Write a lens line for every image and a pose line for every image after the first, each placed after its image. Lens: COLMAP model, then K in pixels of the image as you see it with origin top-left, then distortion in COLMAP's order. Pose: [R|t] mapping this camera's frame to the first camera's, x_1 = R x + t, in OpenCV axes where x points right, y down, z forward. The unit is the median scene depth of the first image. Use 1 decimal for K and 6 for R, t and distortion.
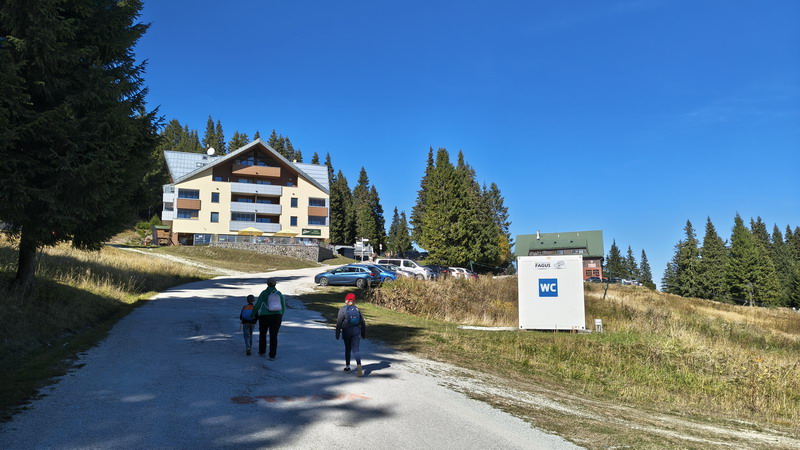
lens RADIAL K [[580.3, 0, 400.0], [0, 580.3, 225.0], [0, 0, 1]] dist [0.036972, -0.002053]
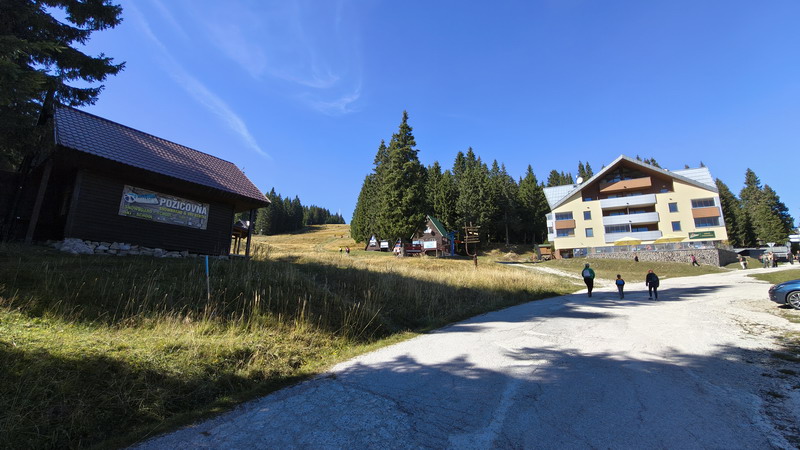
lens RADIAL K [[336.3, 0, 400.0], [0, 336.3, 225.0], [0, 0, 1]] dist [-0.012409, -0.000139]
pose [[0.650780, -0.150780, -0.744144, -0.068463], [0.087964, 0.988456, -0.123356, 0.019945], [0.754154, 0.014819, 0.656531, 0.285604]]
